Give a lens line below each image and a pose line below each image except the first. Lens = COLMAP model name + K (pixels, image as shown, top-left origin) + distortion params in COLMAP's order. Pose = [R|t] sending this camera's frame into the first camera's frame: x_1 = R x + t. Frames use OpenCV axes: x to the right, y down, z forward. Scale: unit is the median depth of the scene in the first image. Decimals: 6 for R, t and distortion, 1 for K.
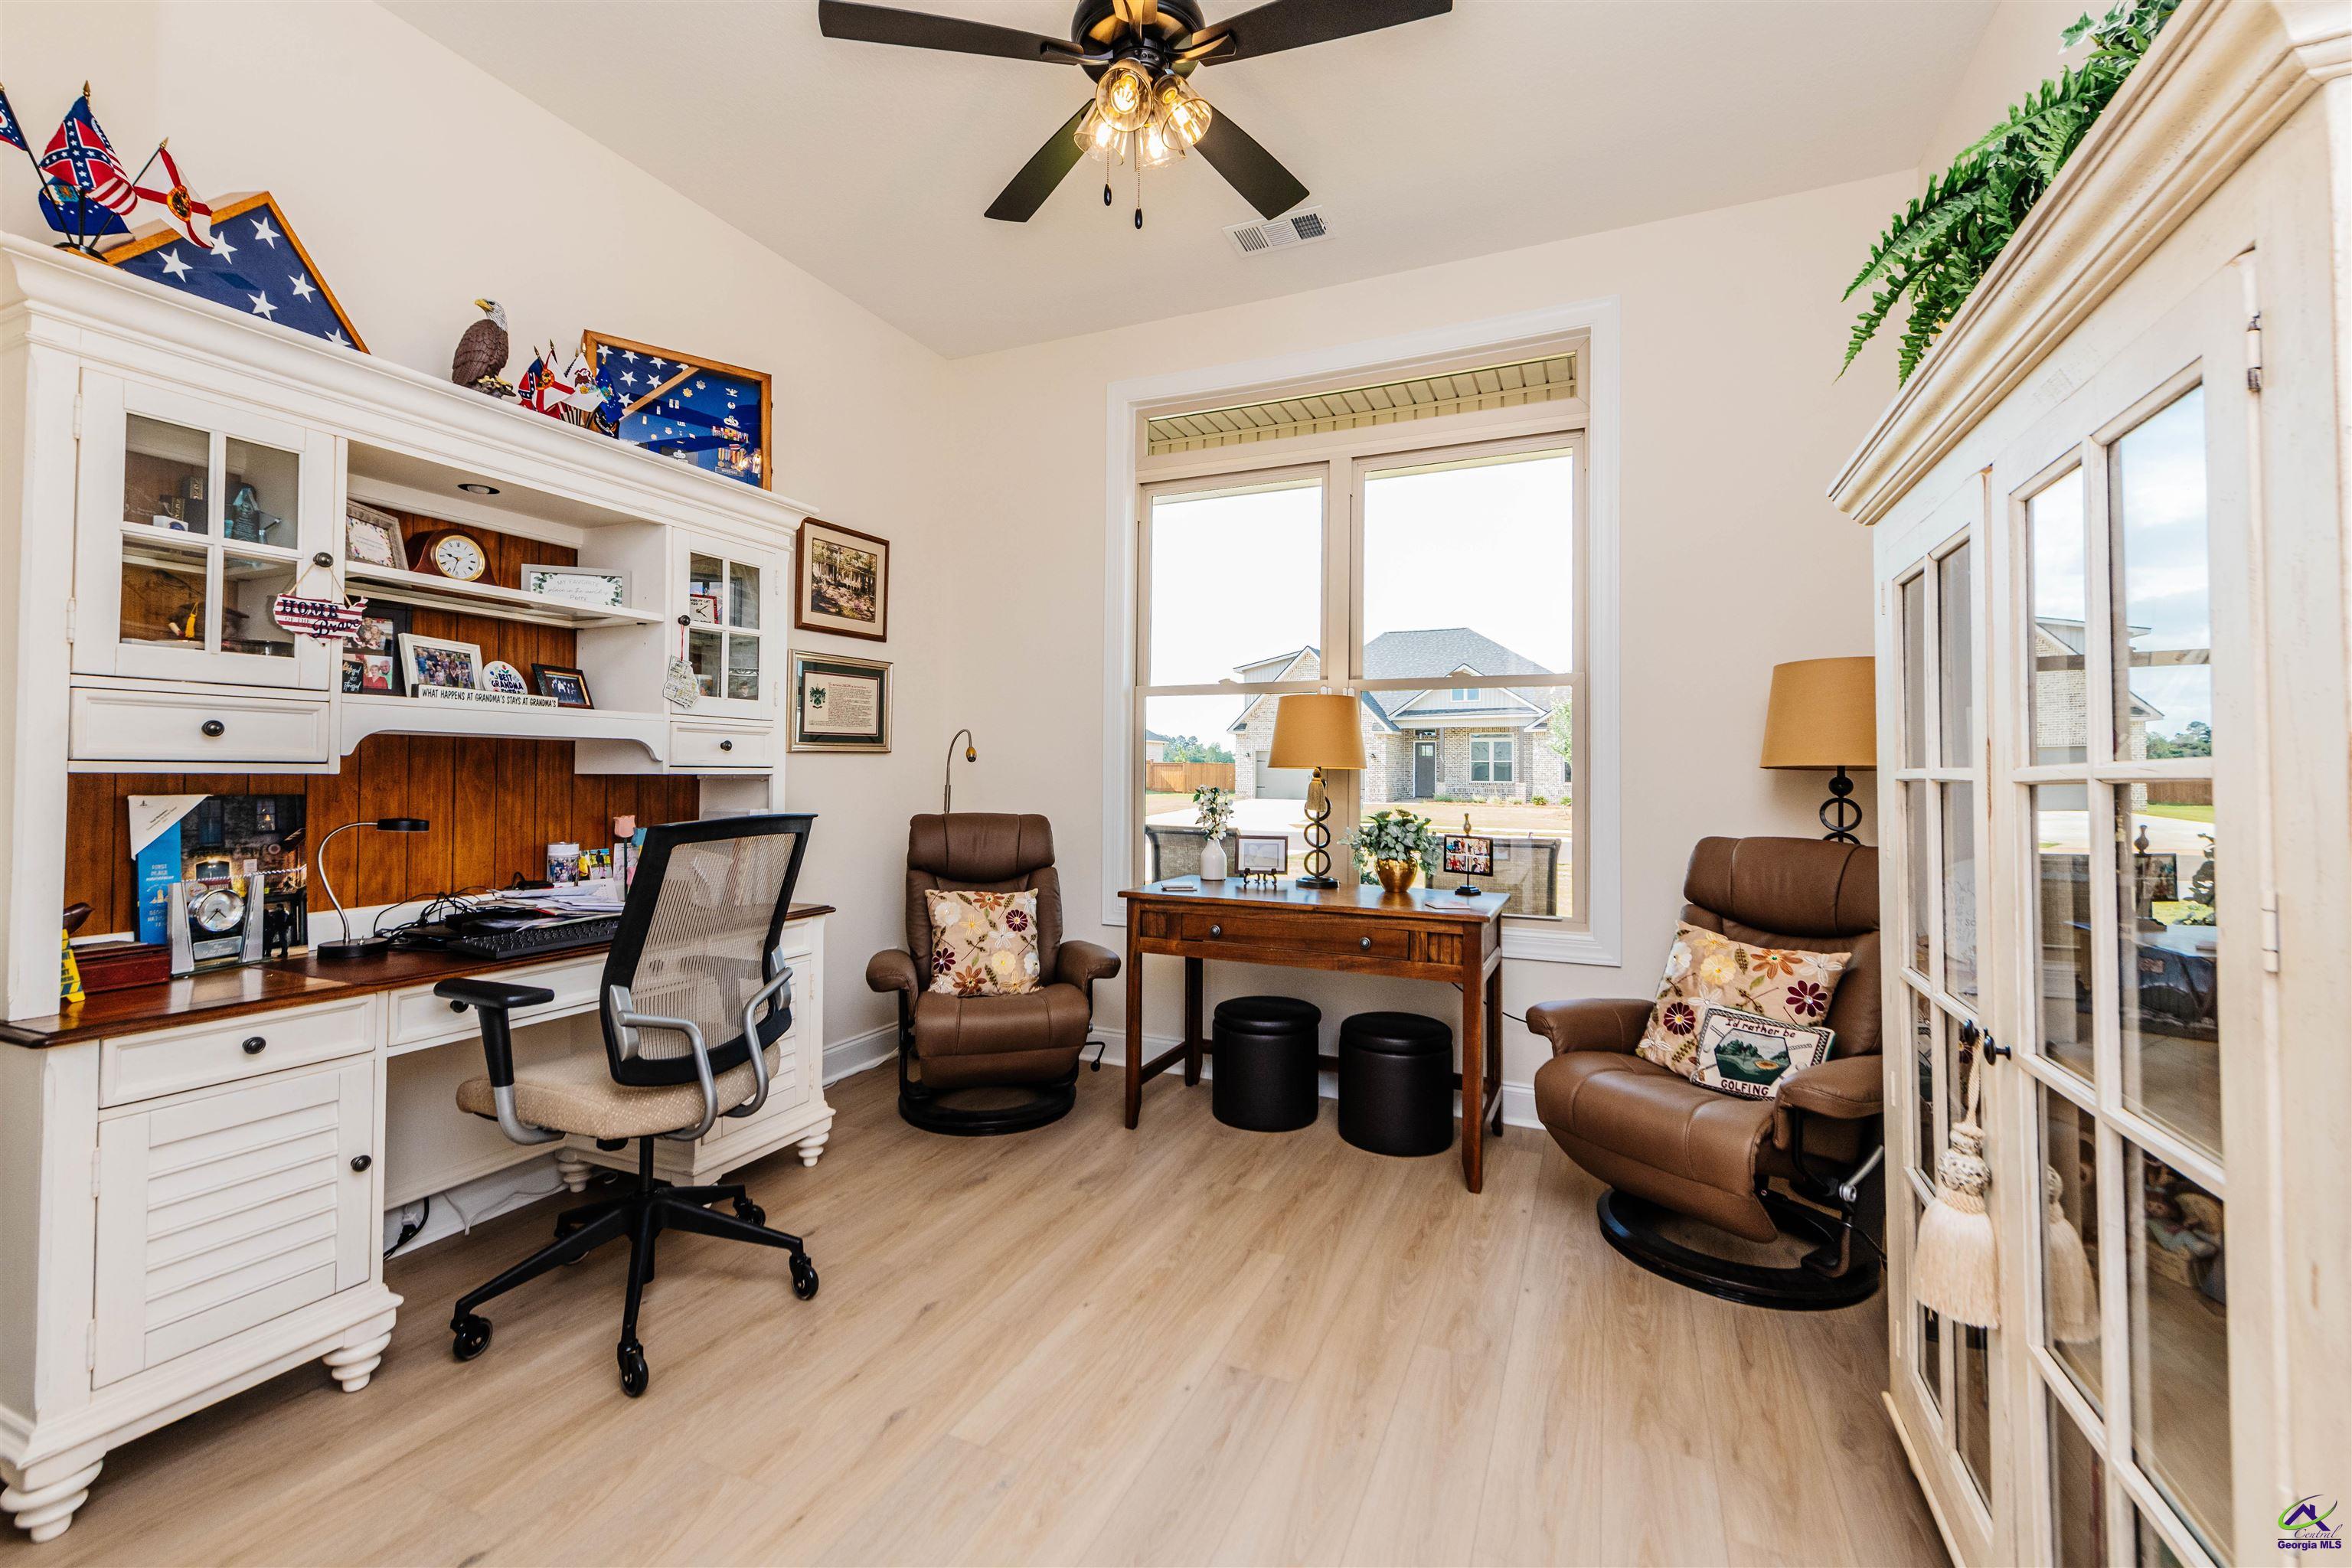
lens RADIAL K [[976.8, 0, 1178.3], [0, 976.8, 752.9], [0, 0, 1]] dist [0.019128, -0.007335]
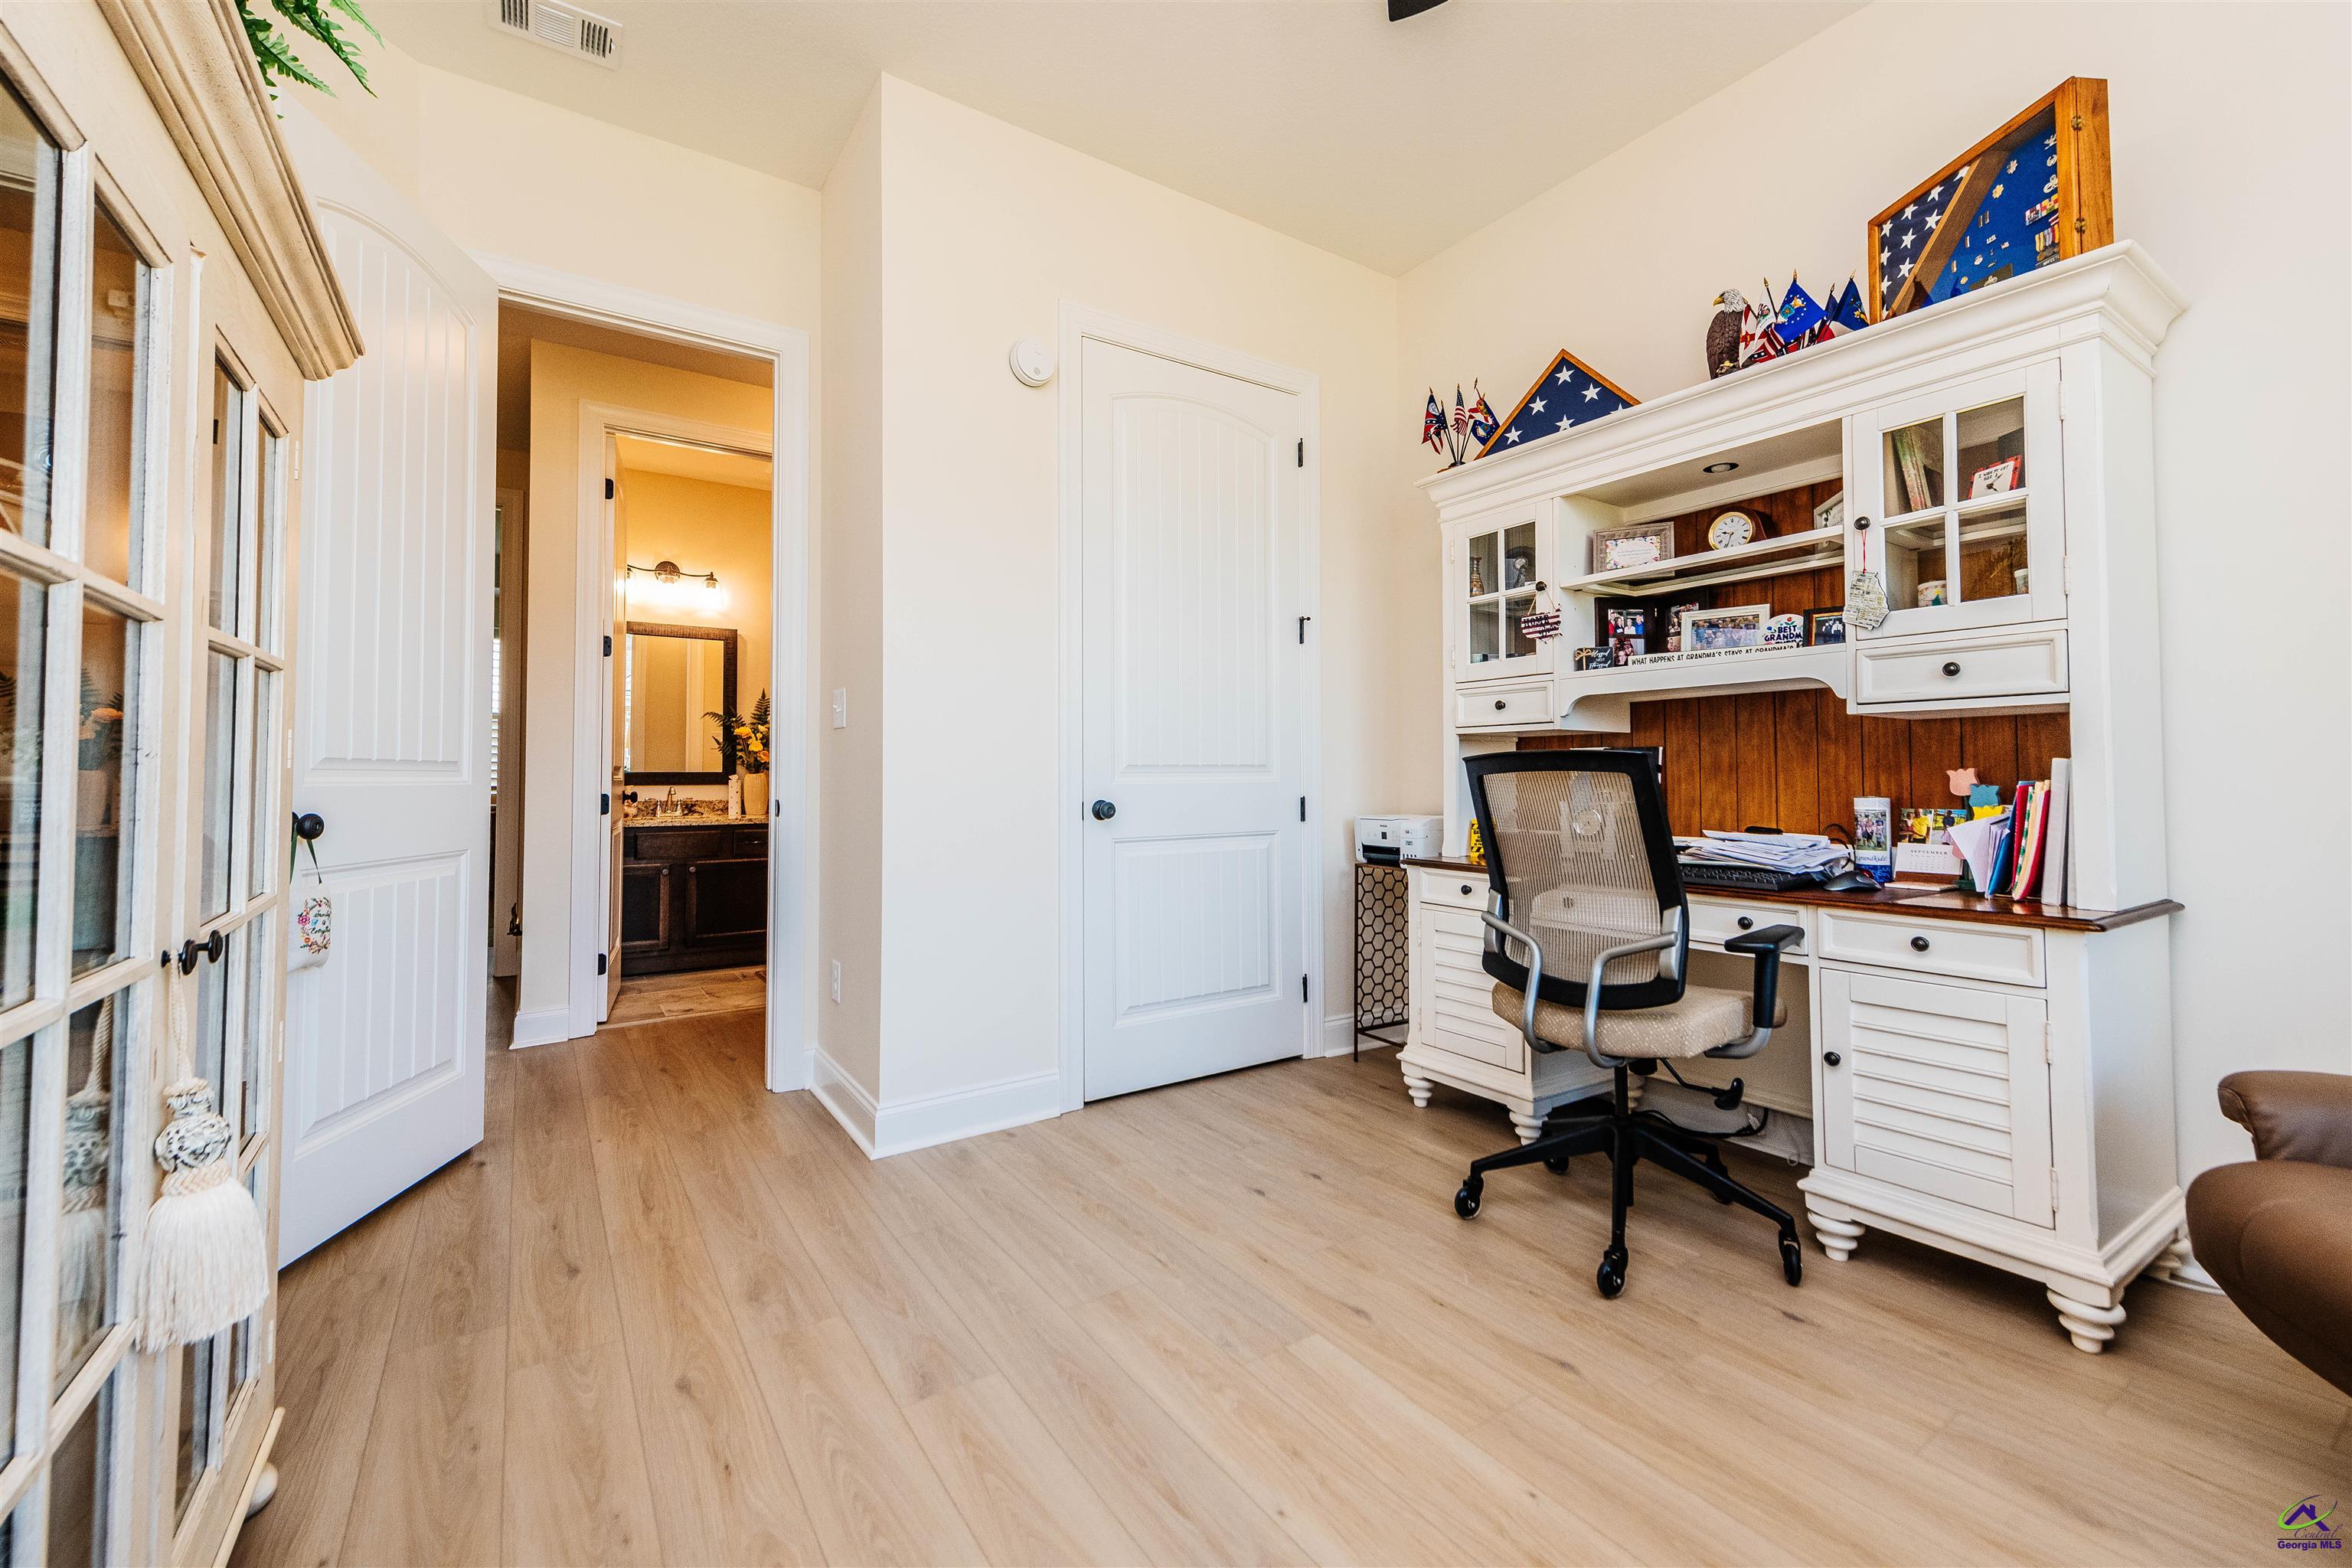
lens RADIAL K [[976.8, 0, 1178.3], [0, 976.8, 752.9], [0, 0, 1]] dist [0.019128, -0.007335]
pose [[-0.536644, -0.028966, -0.843312, 0.494007], [0.017320, 0.998822, -0.045329, 0.083914], [0.843631, -0.038932, -0.535510, 0.976796]]
